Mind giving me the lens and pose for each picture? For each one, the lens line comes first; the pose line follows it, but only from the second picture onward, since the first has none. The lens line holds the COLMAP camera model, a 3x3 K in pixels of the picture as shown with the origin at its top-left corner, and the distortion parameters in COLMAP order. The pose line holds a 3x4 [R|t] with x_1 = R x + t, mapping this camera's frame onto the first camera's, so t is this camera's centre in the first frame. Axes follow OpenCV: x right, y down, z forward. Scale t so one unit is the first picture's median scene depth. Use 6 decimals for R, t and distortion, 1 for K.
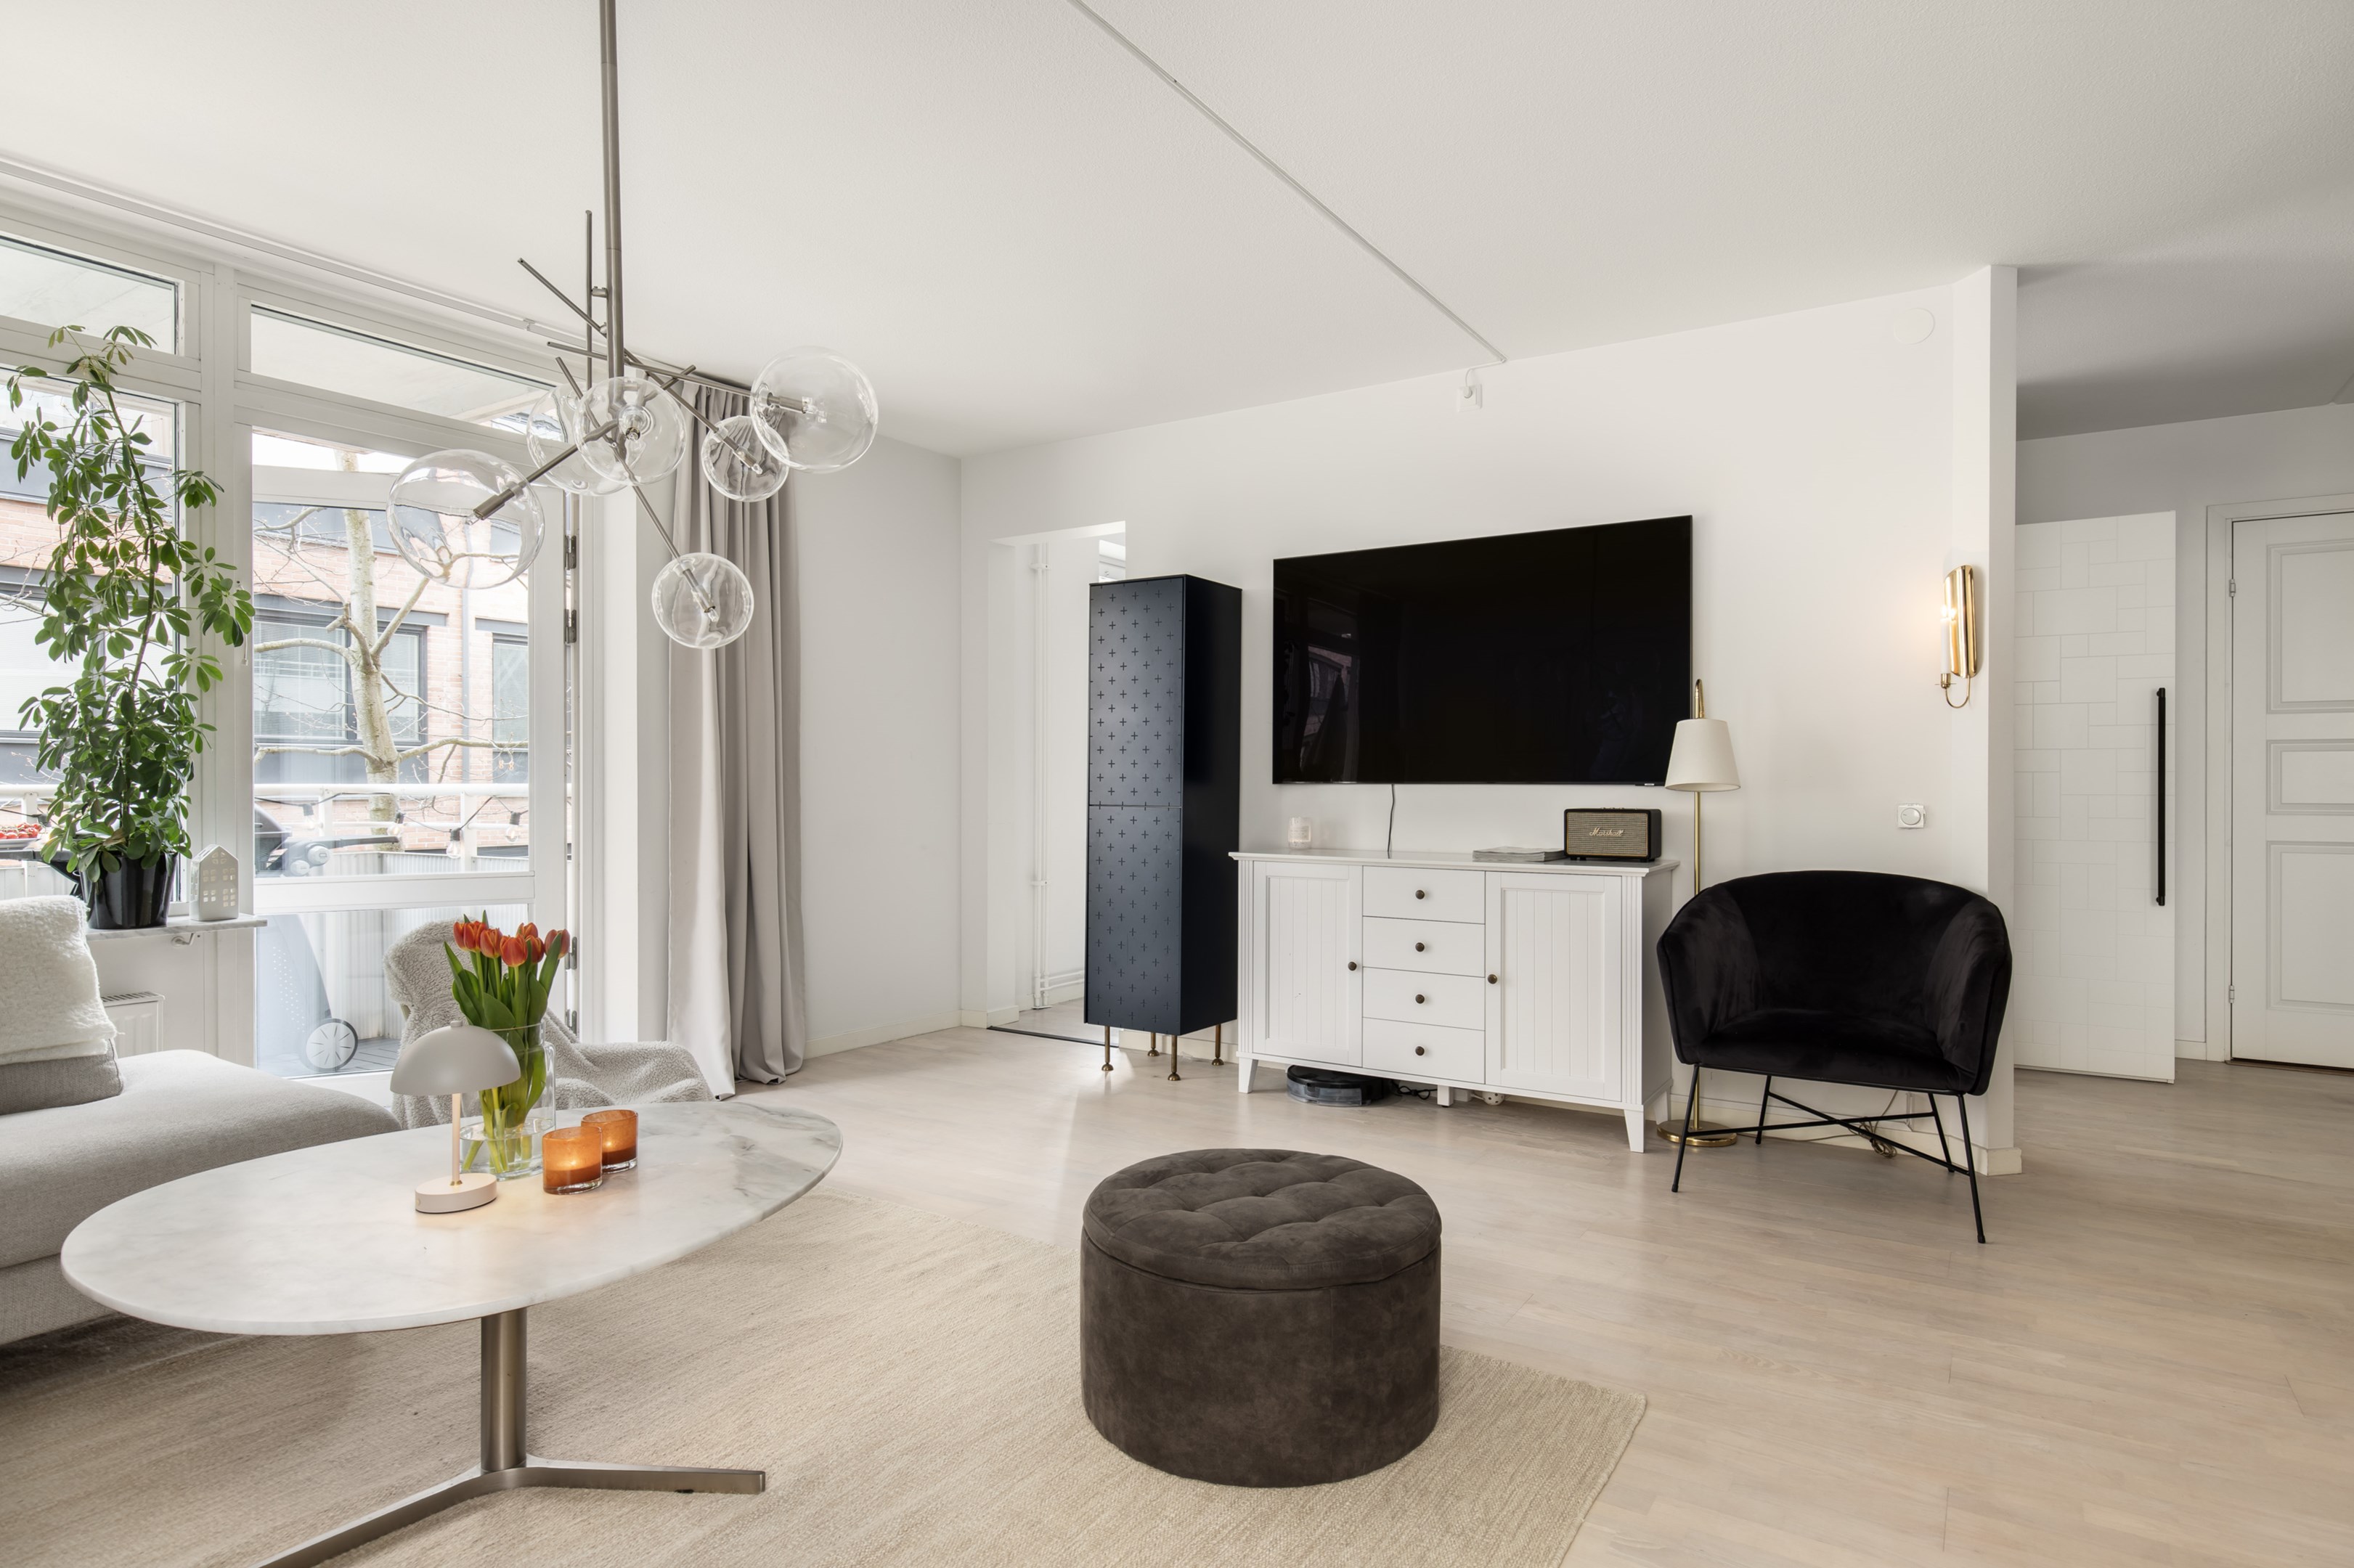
lens RADIAL K [[1274.6, 0, 1177.0], [0, 1274.6, 784.0], [0, 0, 1]] dist [0.002525, 0.000897]
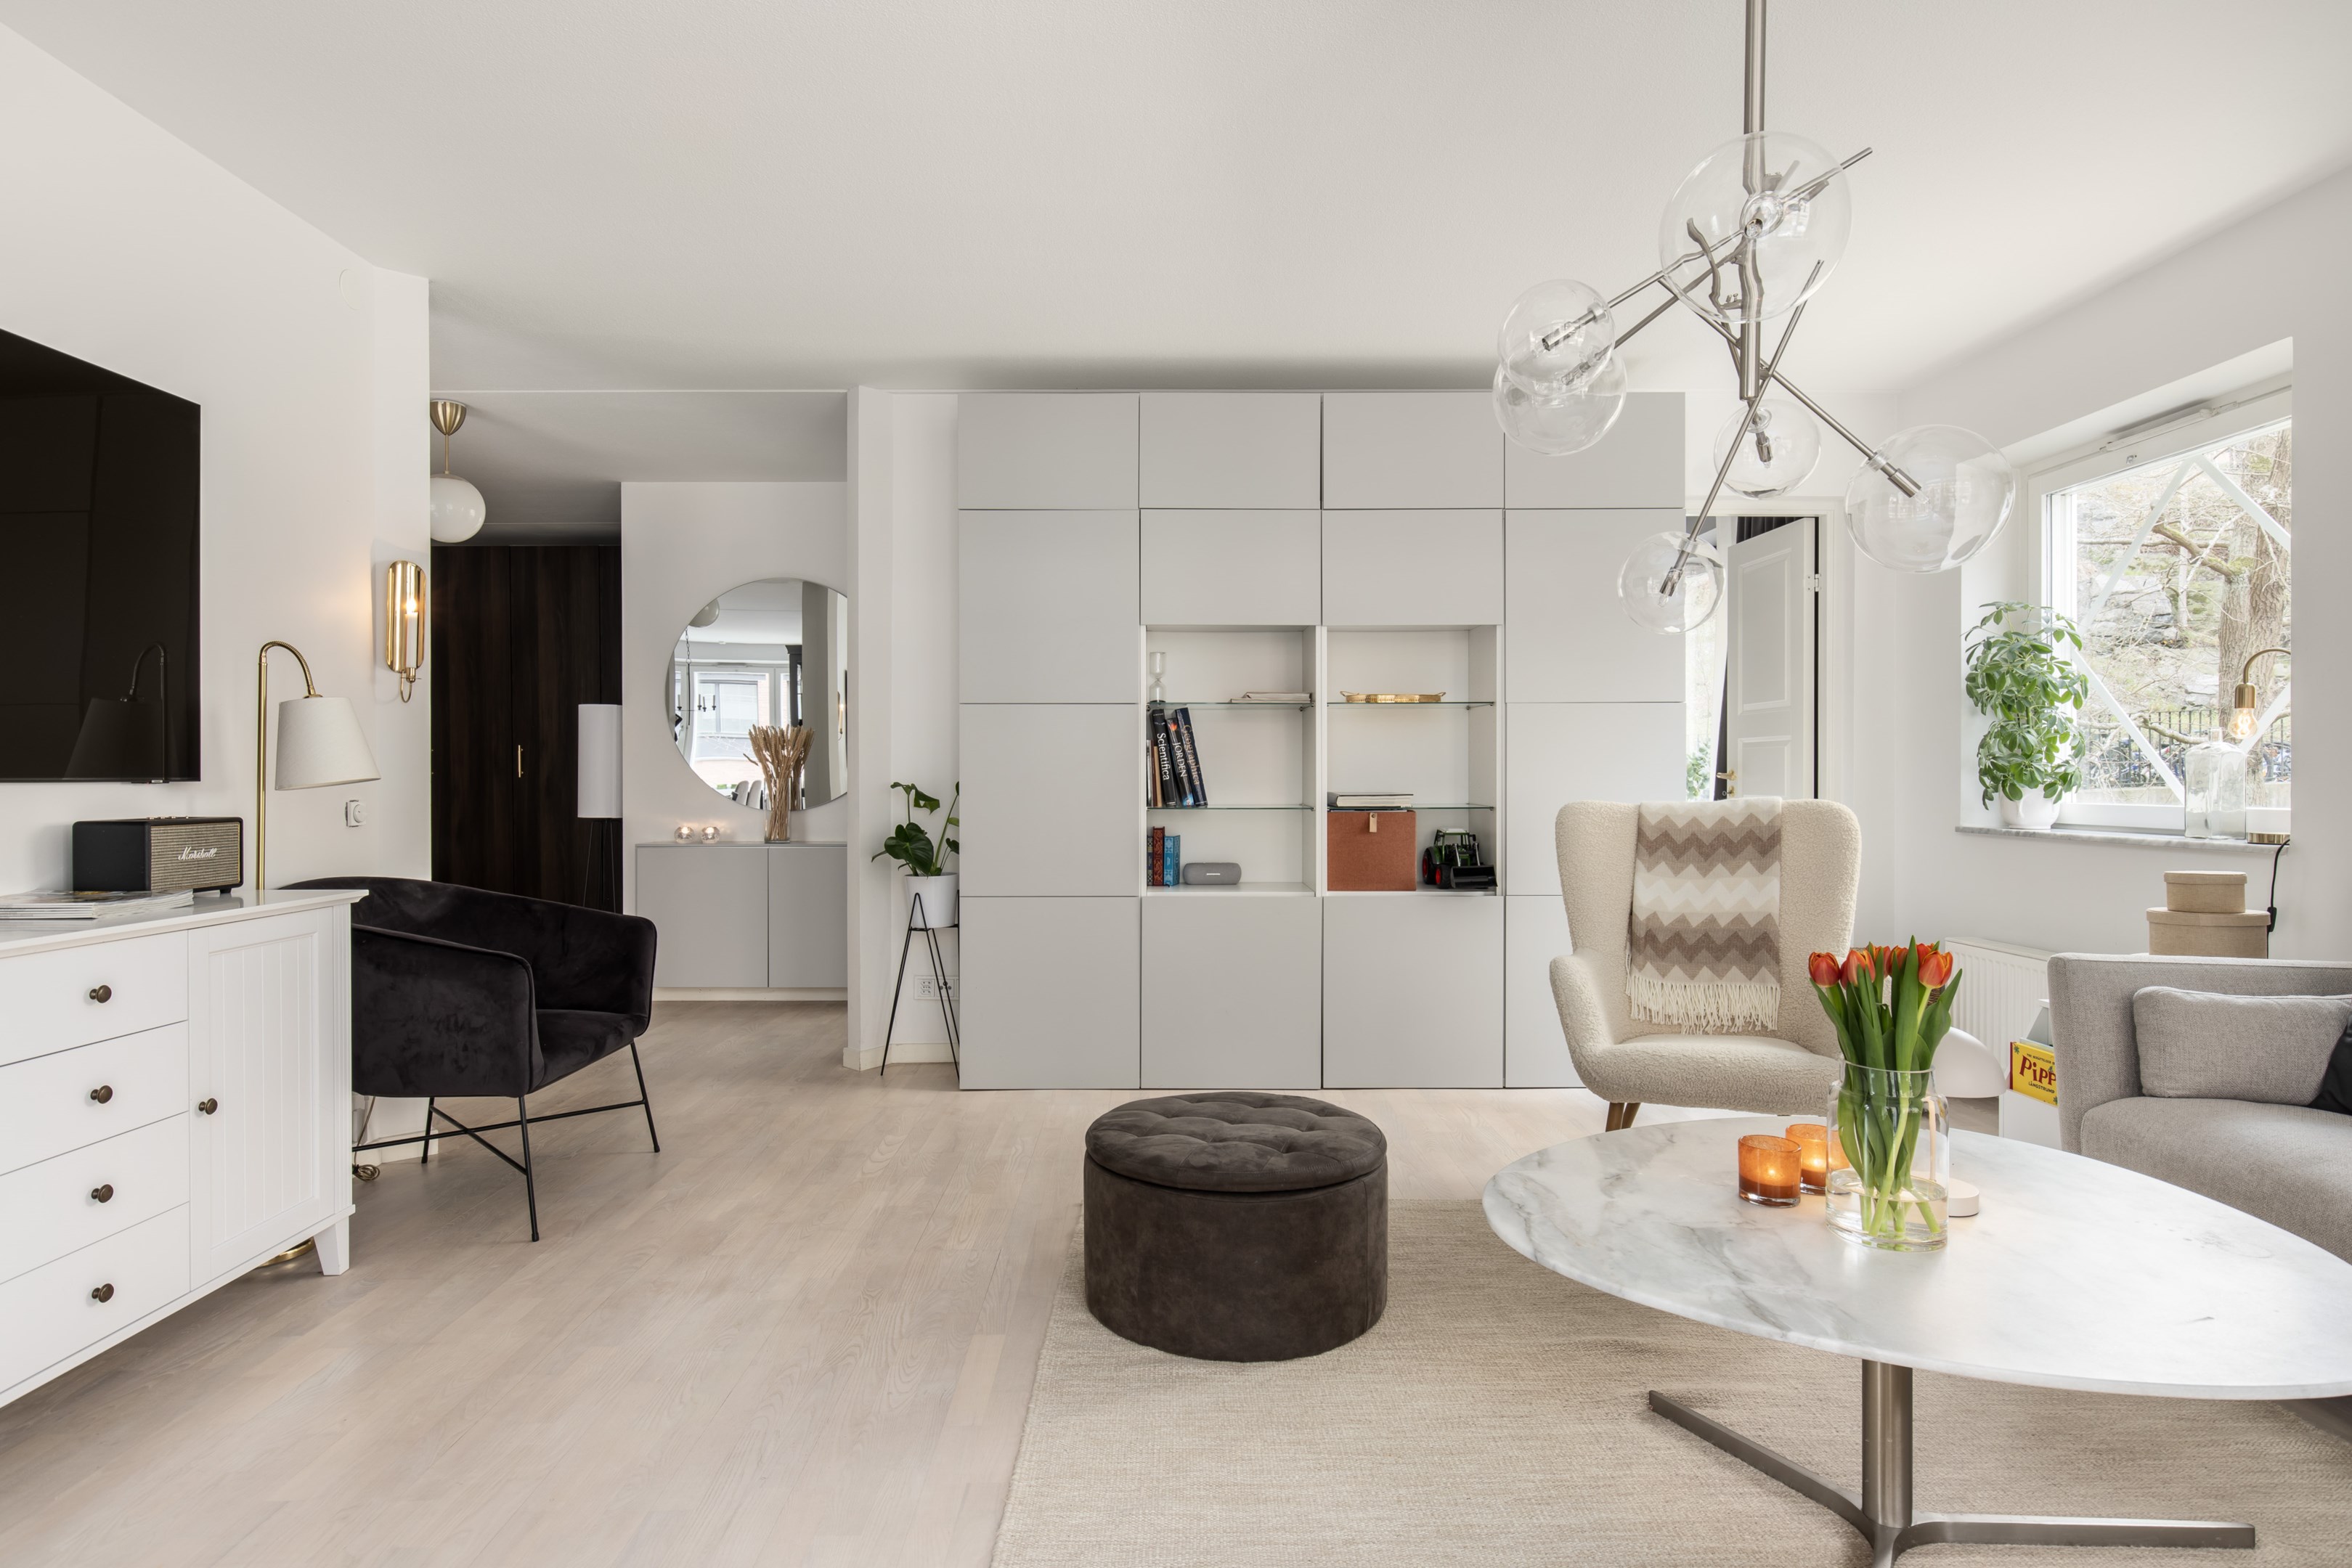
lens RADIAL K [[1273.5, 0, 1176.0], [0, 1273.5, 784.0], [0, 0, 1]] dist [0.002525, 0.000897]
pose [[-0.549075, -0.007905, 0.835736, -0.594649], [0.002276, 0.999937, 0.010953, -0.003694], [-0.835770, 0.007916, -0.549023, 1.134429]]
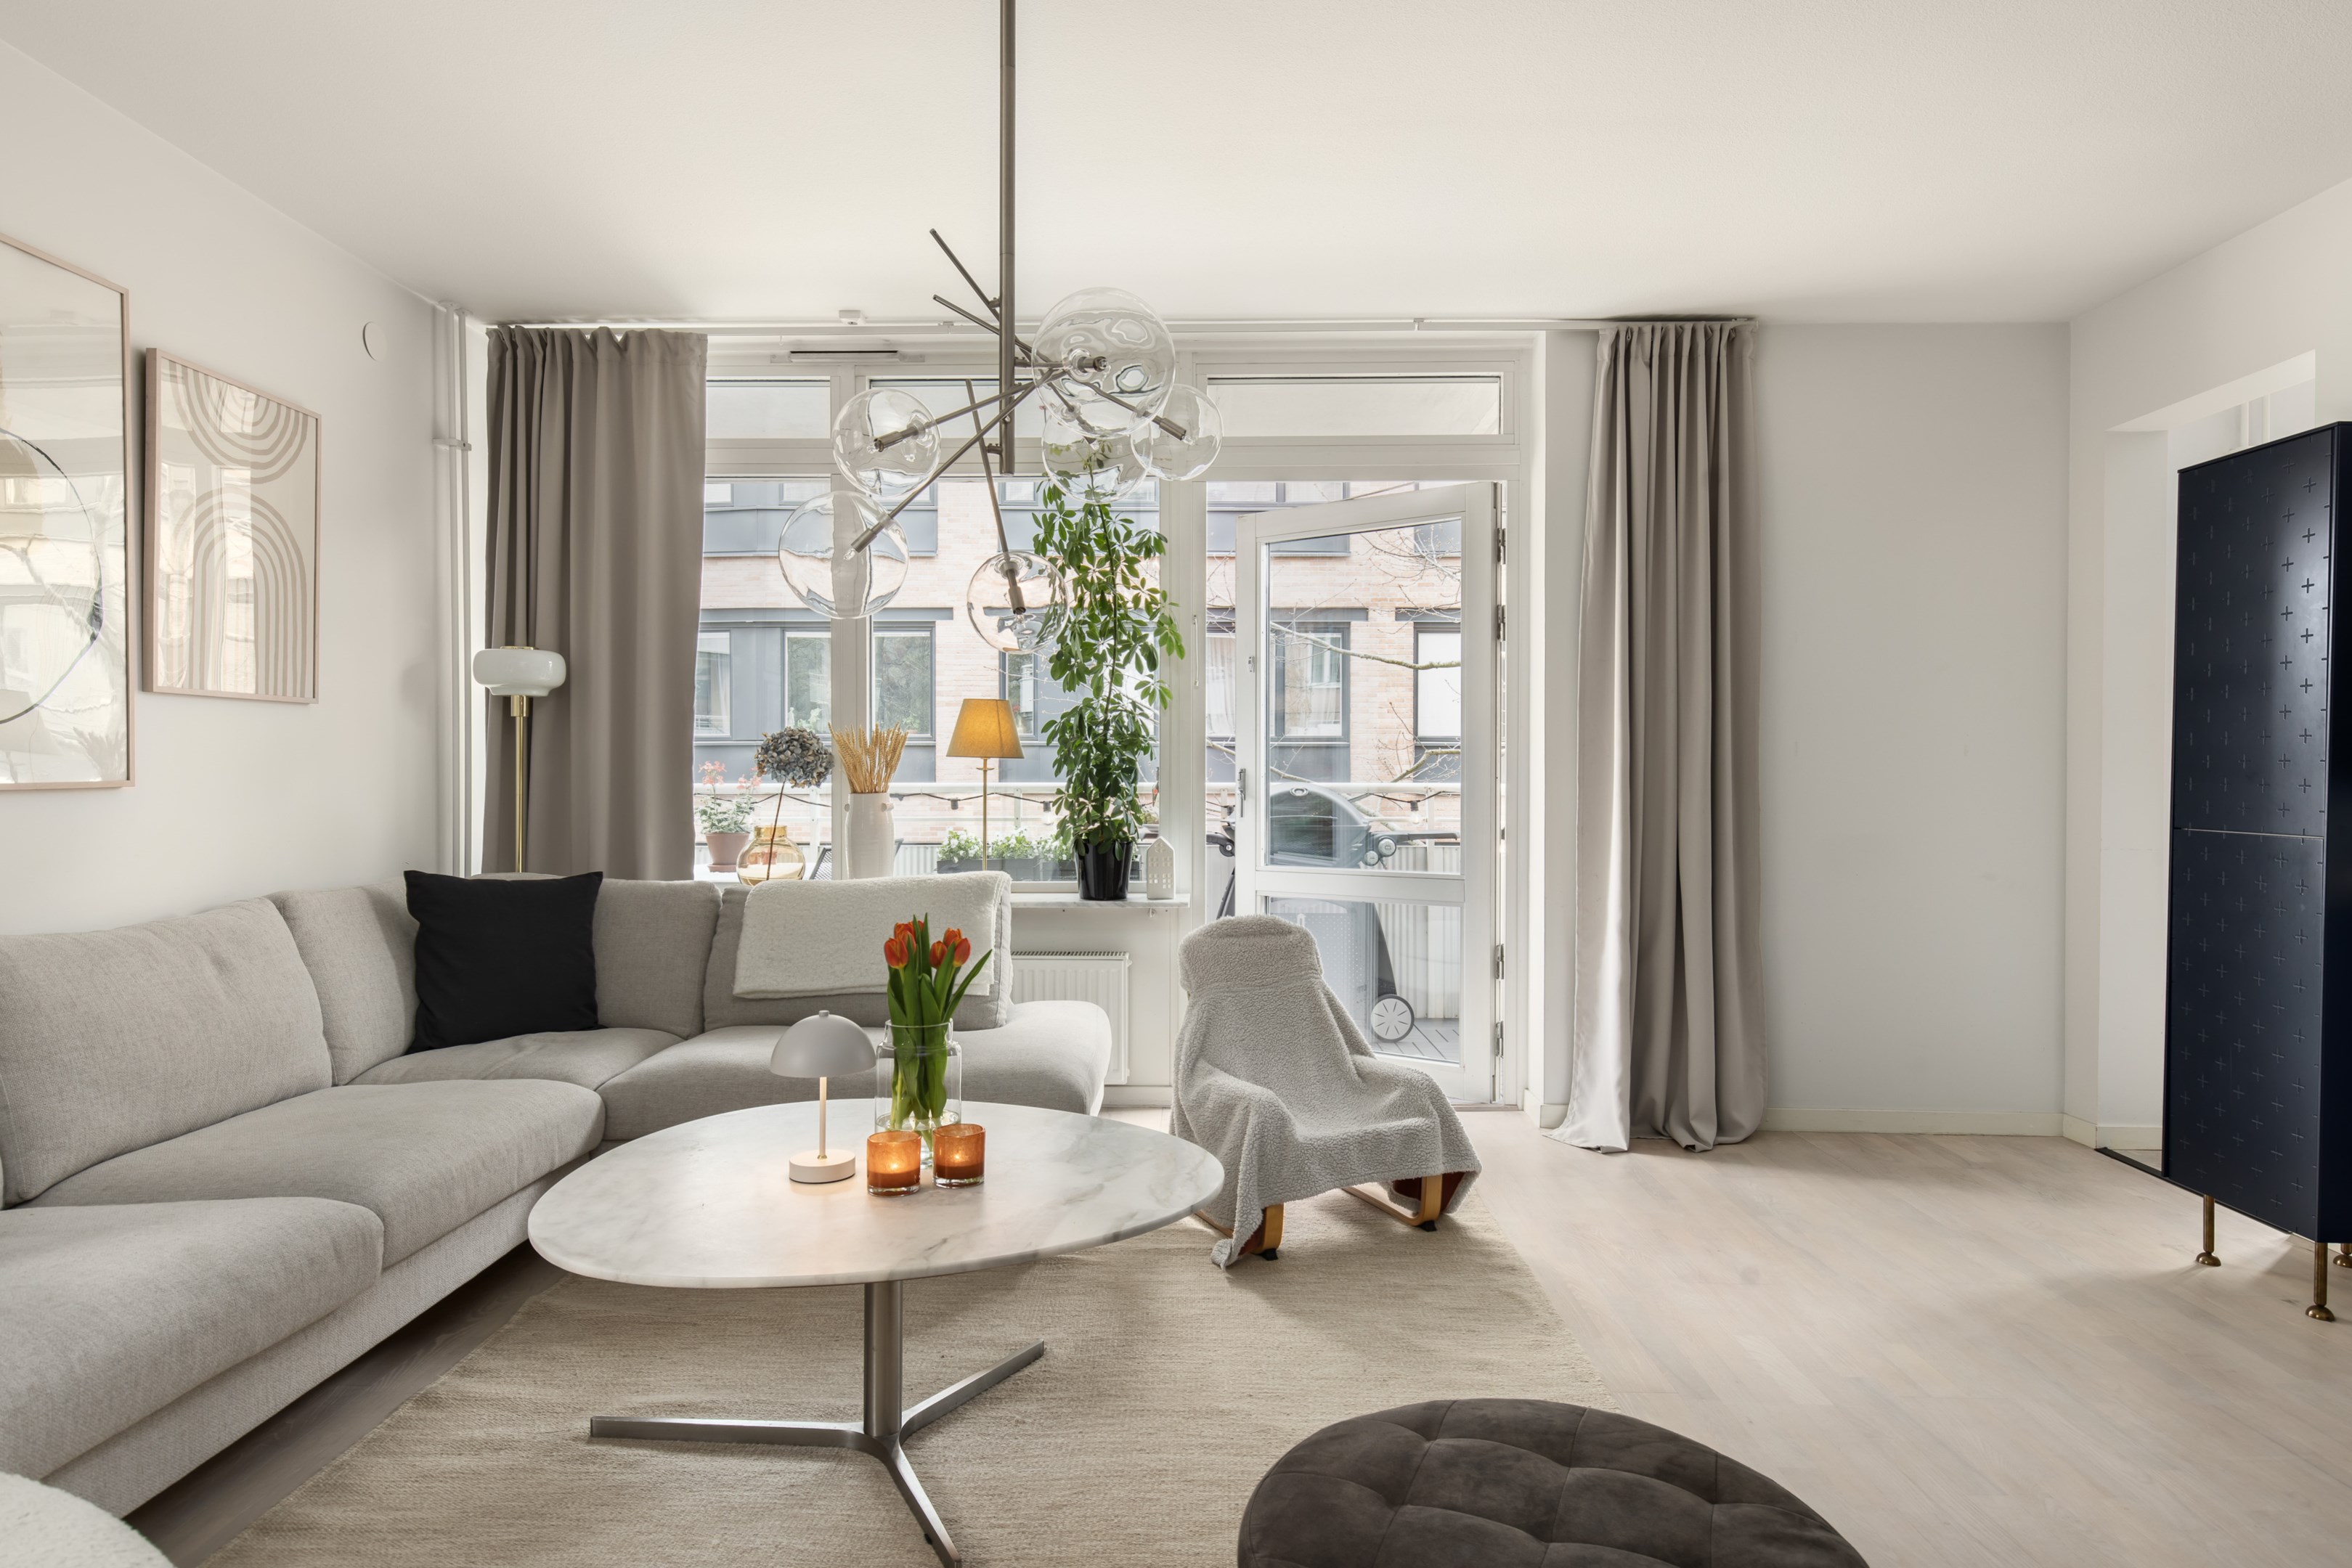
lens RADIAL K [[1309.9, 0, 1176.0], [0, 1309.9, 784.0], [0, 0, 1]] dist [0.008448, -0.000907]
pose [[0.529006, 0.005591, -0.848600, 0.314262], [-0.001243, 0.999982, 0.005813, -0.009547], [0.848617, -0.002020, 0.529004, 0.368945]]
